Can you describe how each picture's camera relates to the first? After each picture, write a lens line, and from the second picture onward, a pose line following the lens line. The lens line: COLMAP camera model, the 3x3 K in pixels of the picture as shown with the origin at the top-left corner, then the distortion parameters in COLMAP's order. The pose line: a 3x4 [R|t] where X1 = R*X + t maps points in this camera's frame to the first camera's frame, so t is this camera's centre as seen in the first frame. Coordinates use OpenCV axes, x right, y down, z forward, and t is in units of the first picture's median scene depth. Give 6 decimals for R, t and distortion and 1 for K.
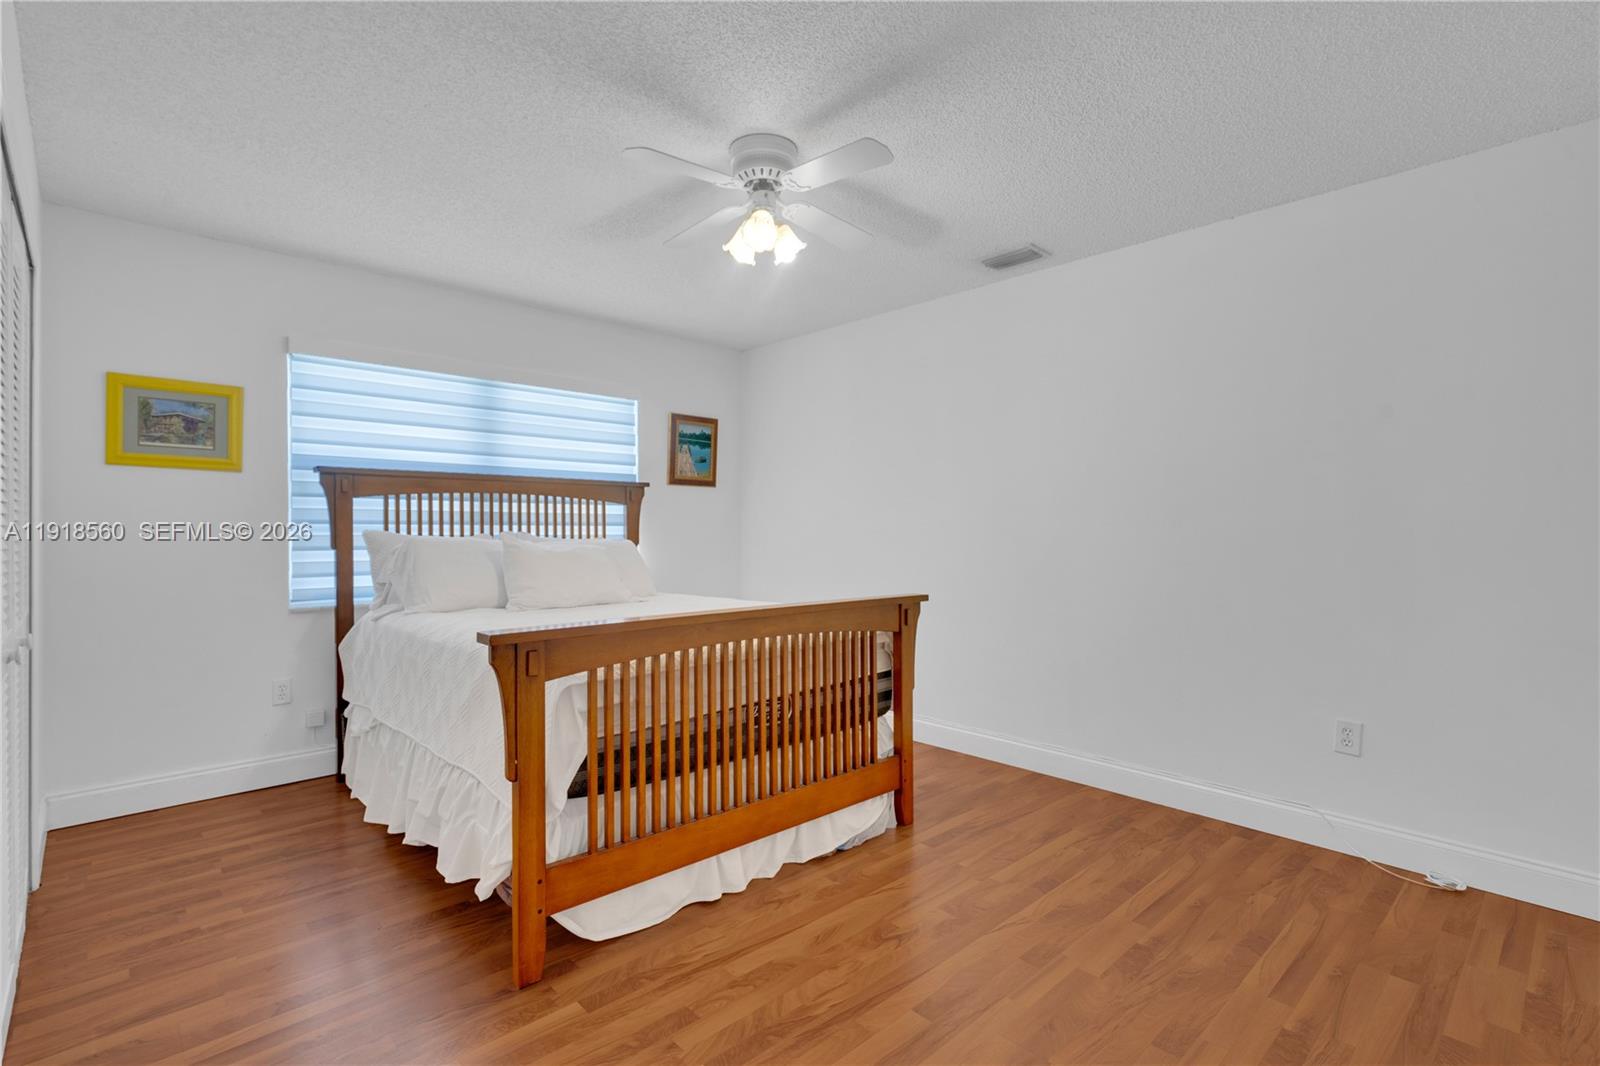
lens RADIAL K [[749.5, 0, 798.5], [0, 749.5, 536.7], [0, 0, 1]] dist [0.009370, -0.001337]
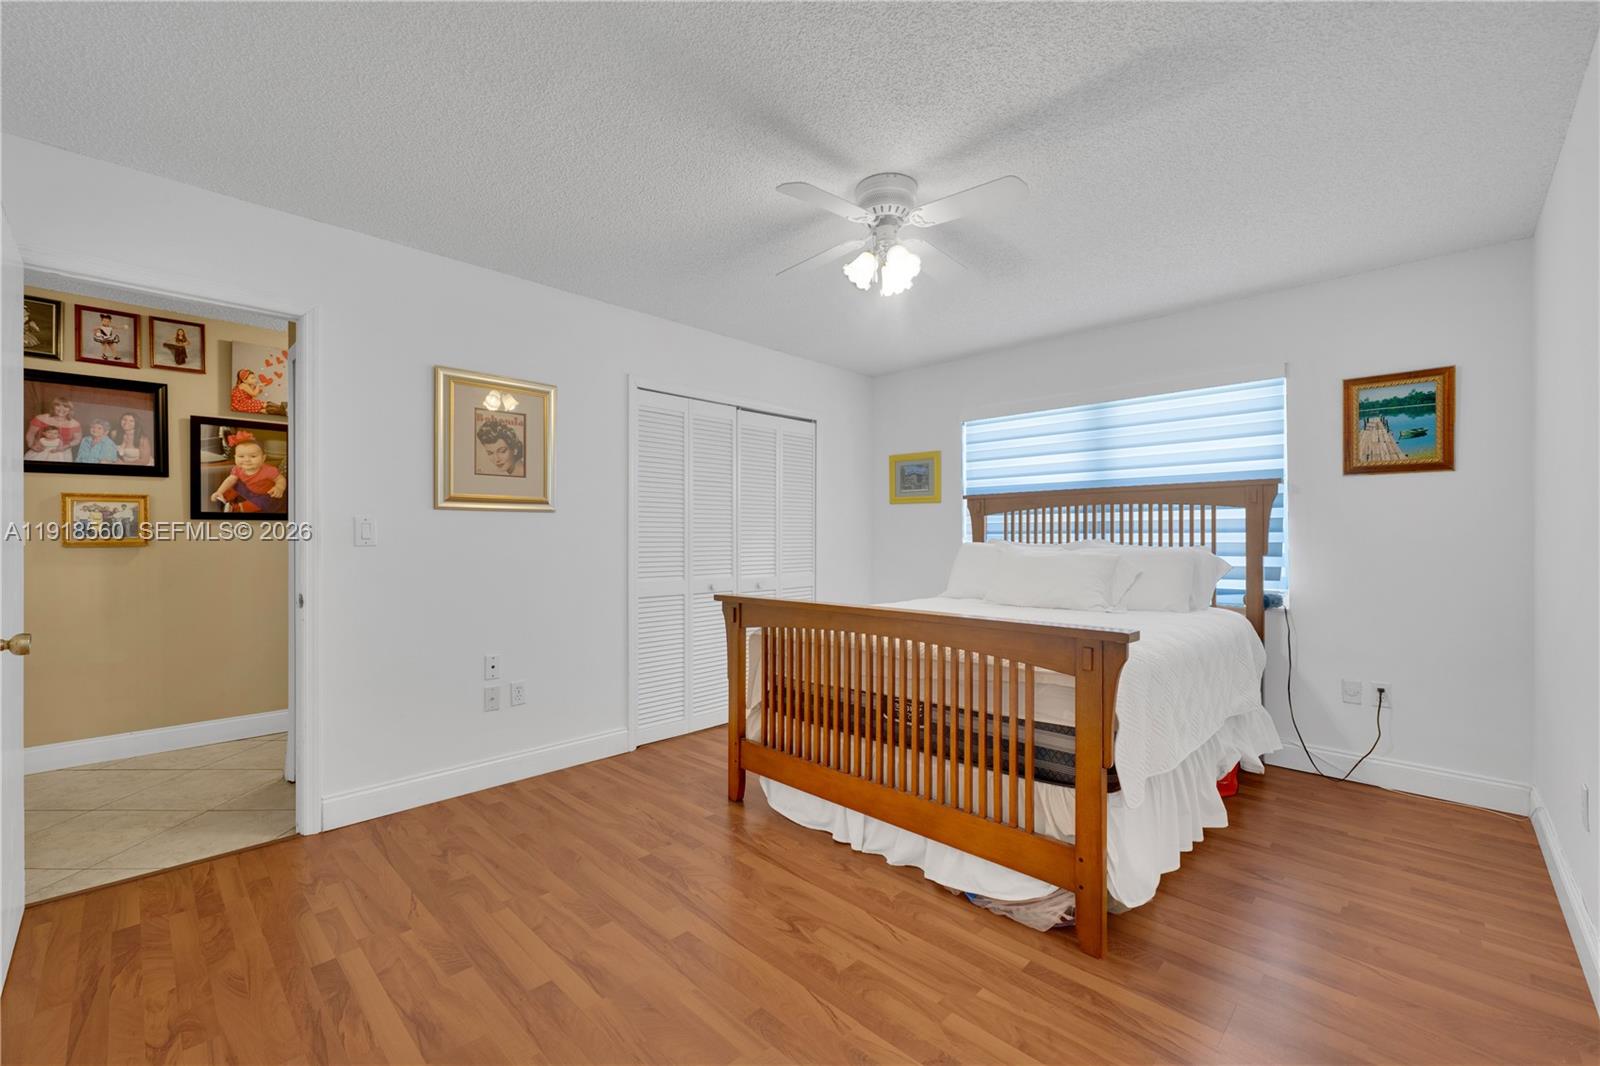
lens RADIAL K [[677.5, 0, 801.9], [0, 677.5, 538.2], [0, 0, 1]] dist [-0.001684, 0.000307]
pose [[0.031407, -0.002774, -0.999503, 0.581927], [-0.007247, 0.999969, -0.003003, -0.002164], [0.999480, 0.007338, 0.031386, 0.532672]]
